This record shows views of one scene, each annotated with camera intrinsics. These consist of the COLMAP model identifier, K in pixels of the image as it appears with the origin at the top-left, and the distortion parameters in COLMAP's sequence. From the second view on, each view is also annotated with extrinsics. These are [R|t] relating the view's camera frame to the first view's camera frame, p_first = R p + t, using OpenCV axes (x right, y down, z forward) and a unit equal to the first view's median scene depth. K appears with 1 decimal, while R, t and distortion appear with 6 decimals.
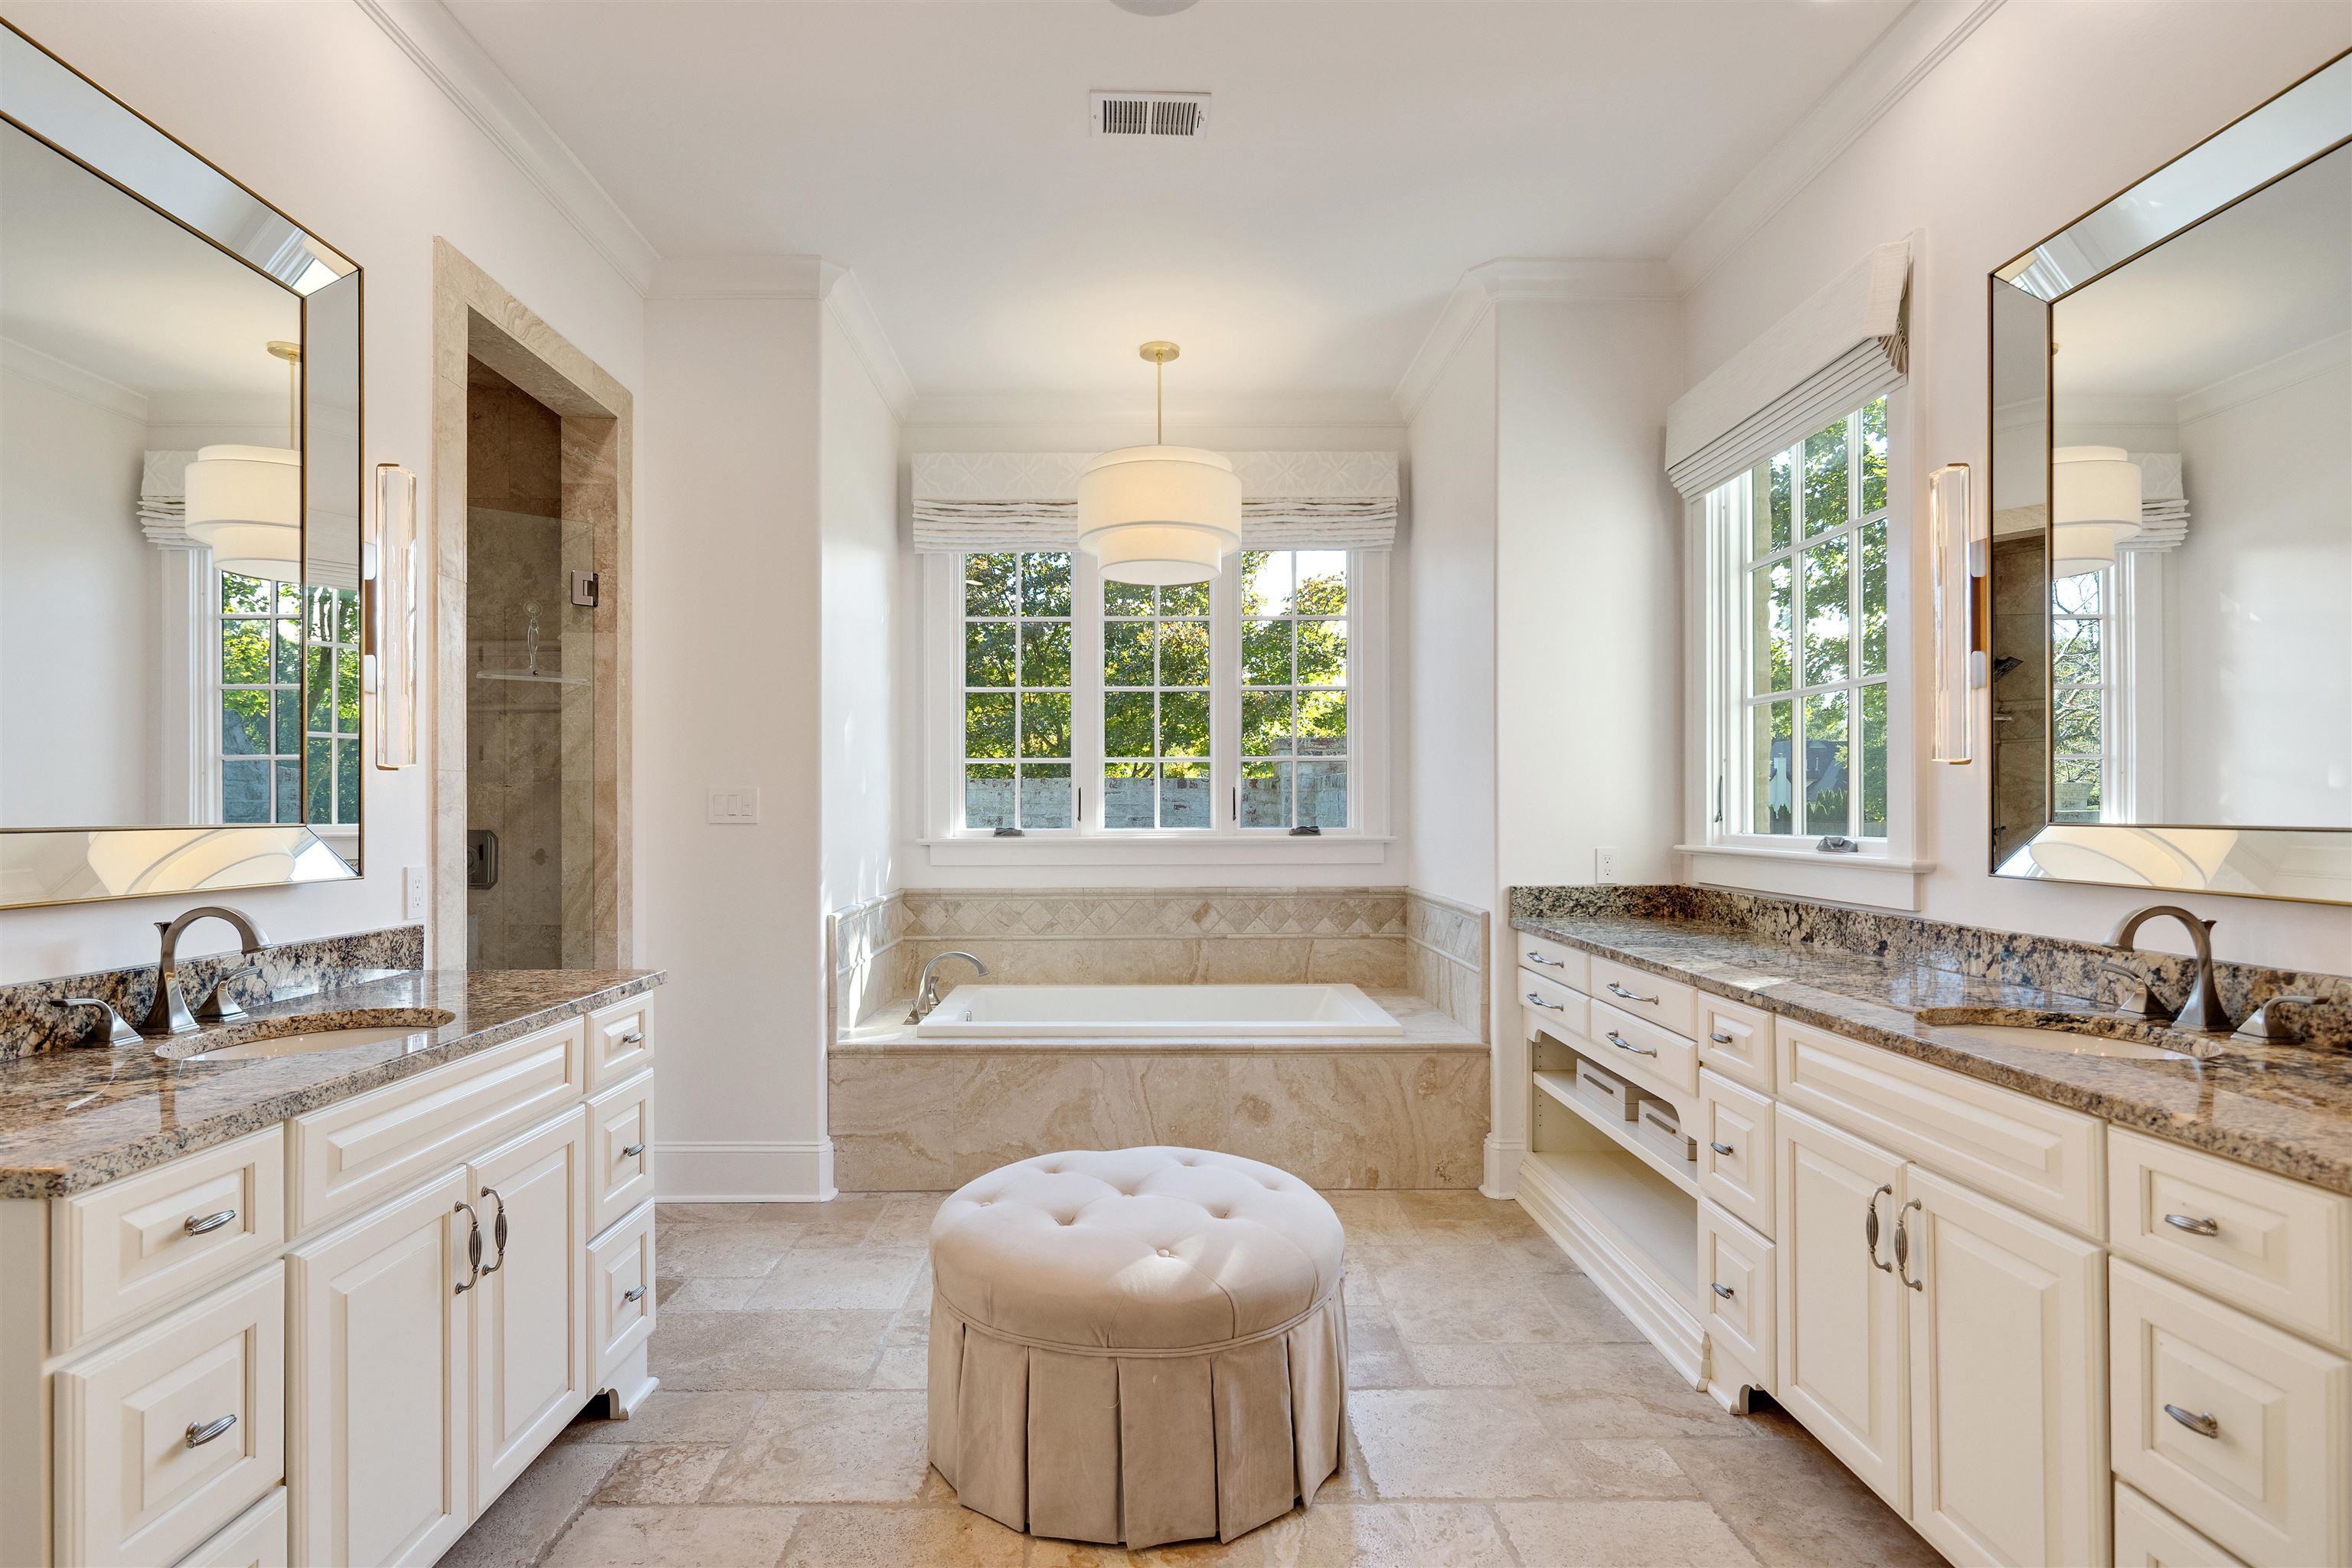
lens RADIAL K [[1132.9, 0, 1164.6], [0, 1132.9, 817.4], [0, 0, 1]] dist [0.015218, -0.015685]
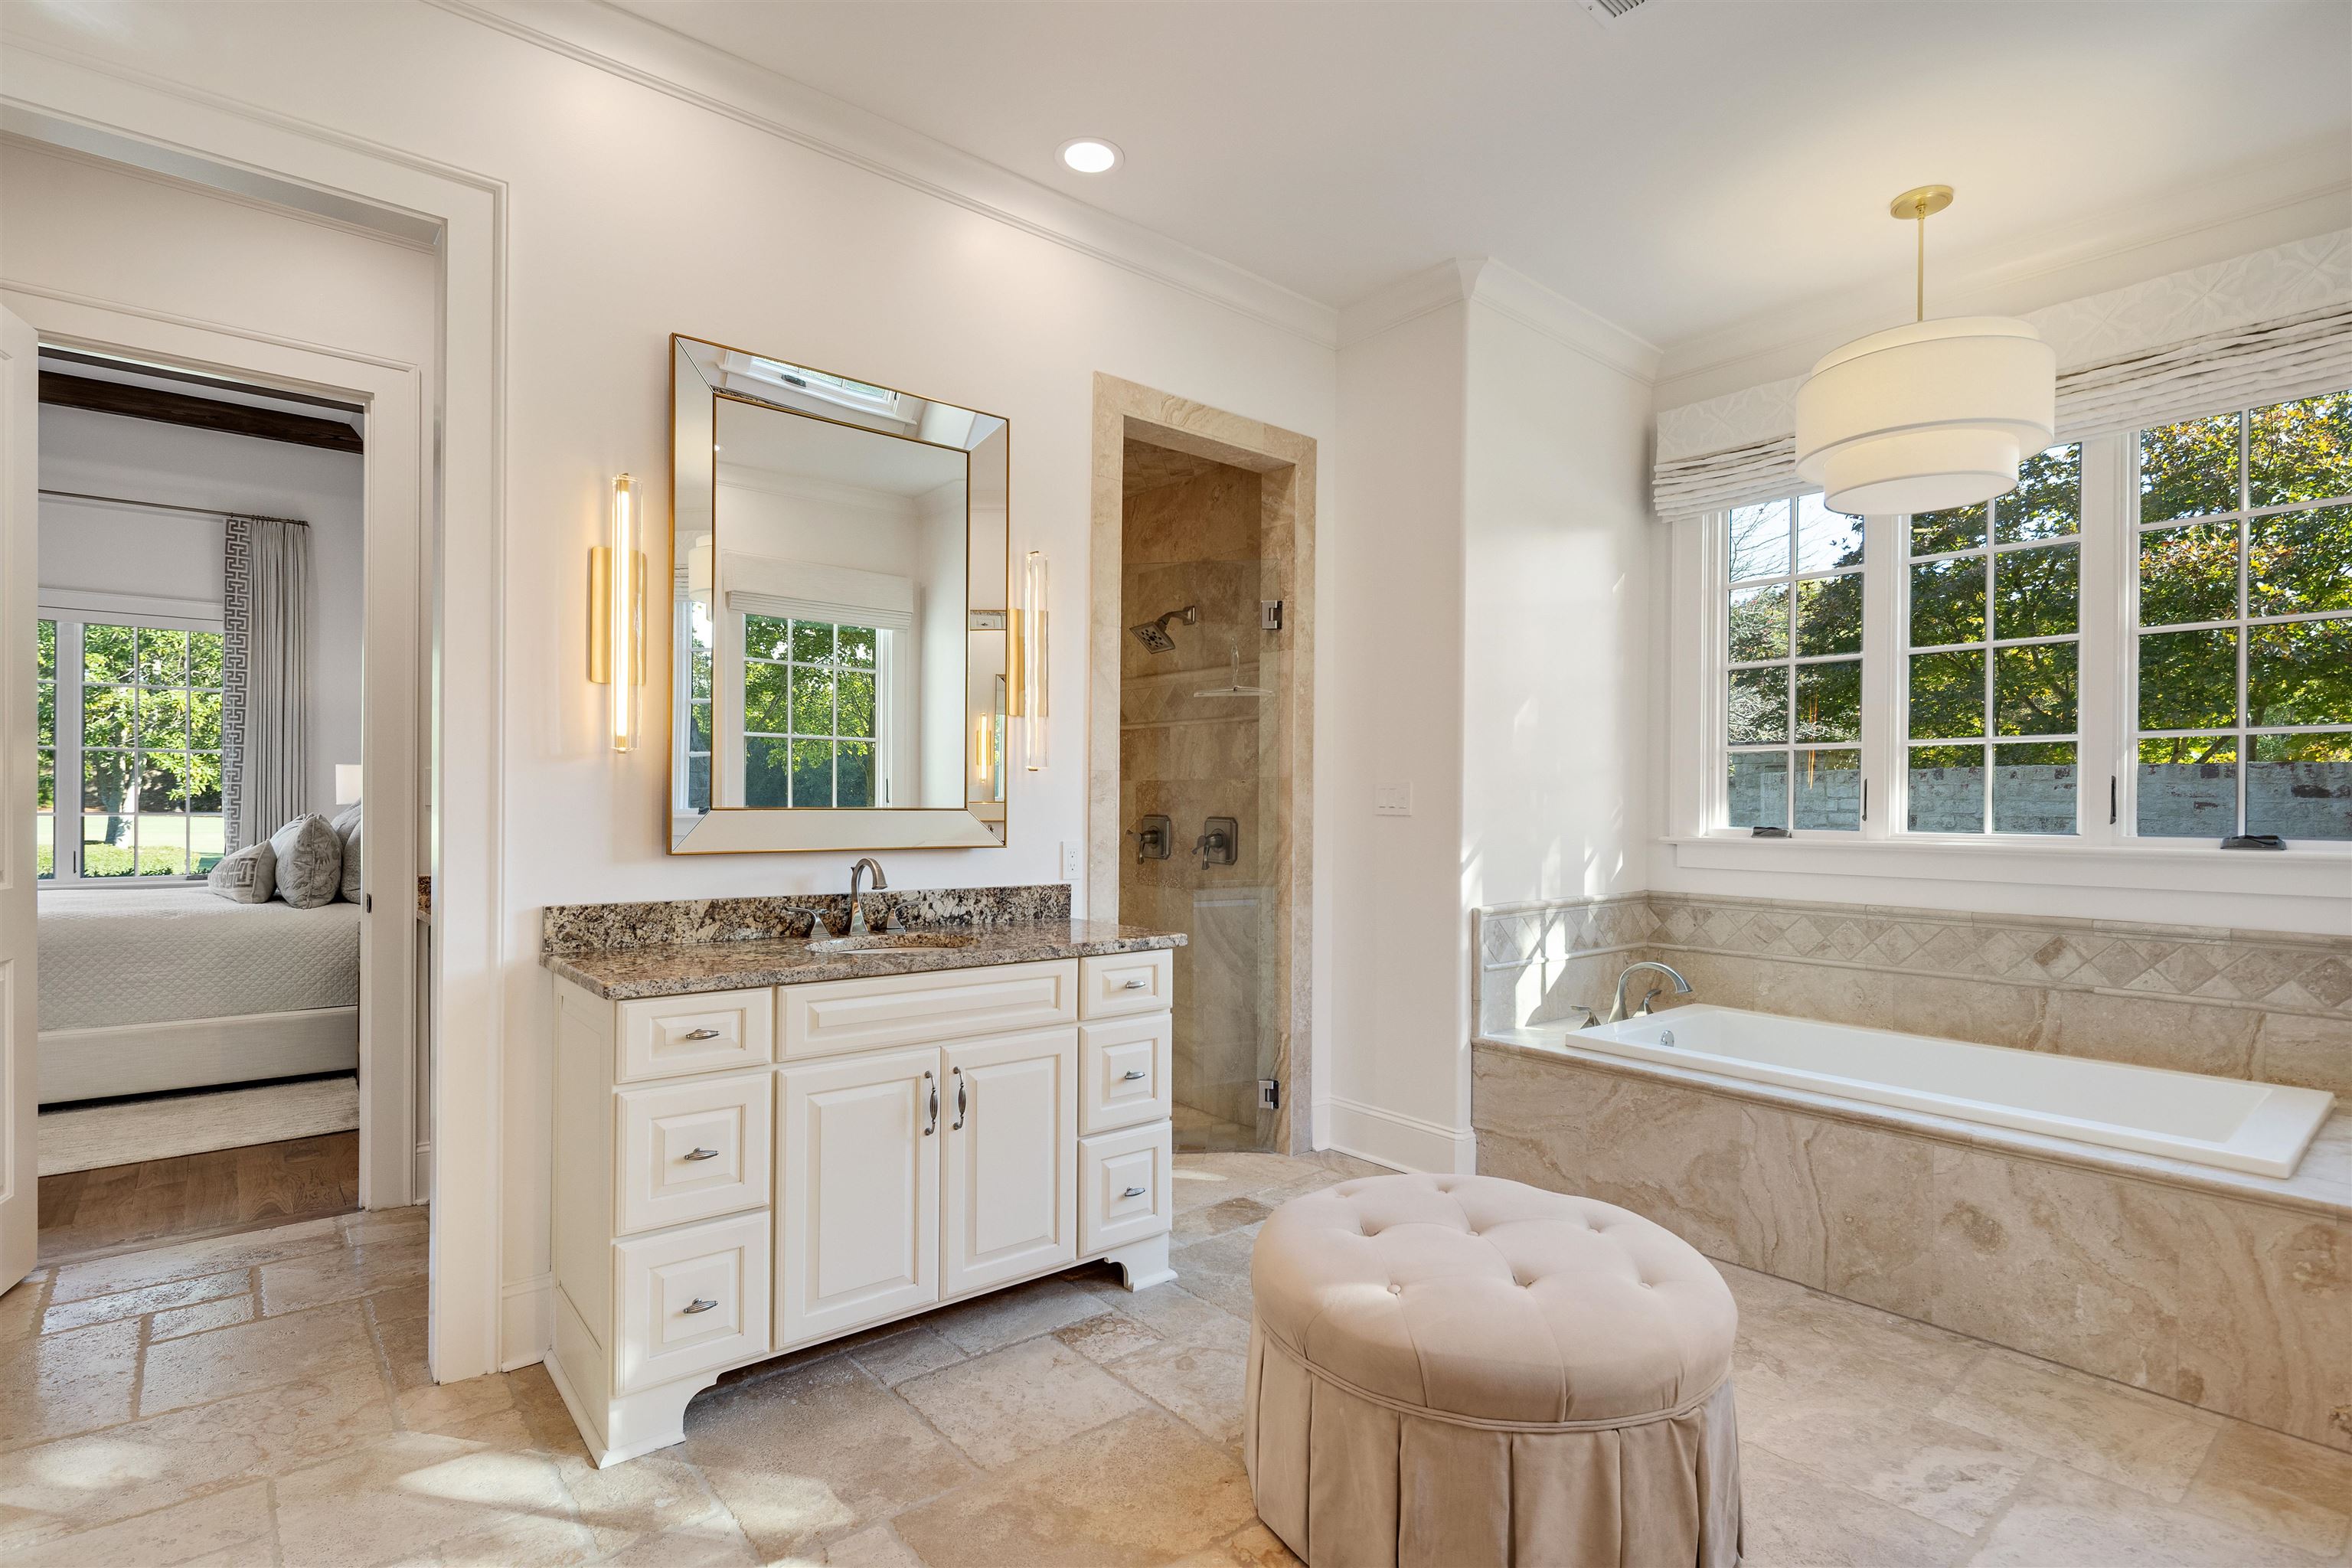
lens RADIAL K [[1145.7, 0, 1171.2], [0, 1145.7, 814.2], [0, 0, 1]] dist [0.001280, -0.001769]
pose [[0.630006, 0.014261, -0.776459, 0.318047], [-0.013489, 0.999881, 0.007420, -0.000708], [0.776473, 0.005799, 0.630124, 0.149470]]
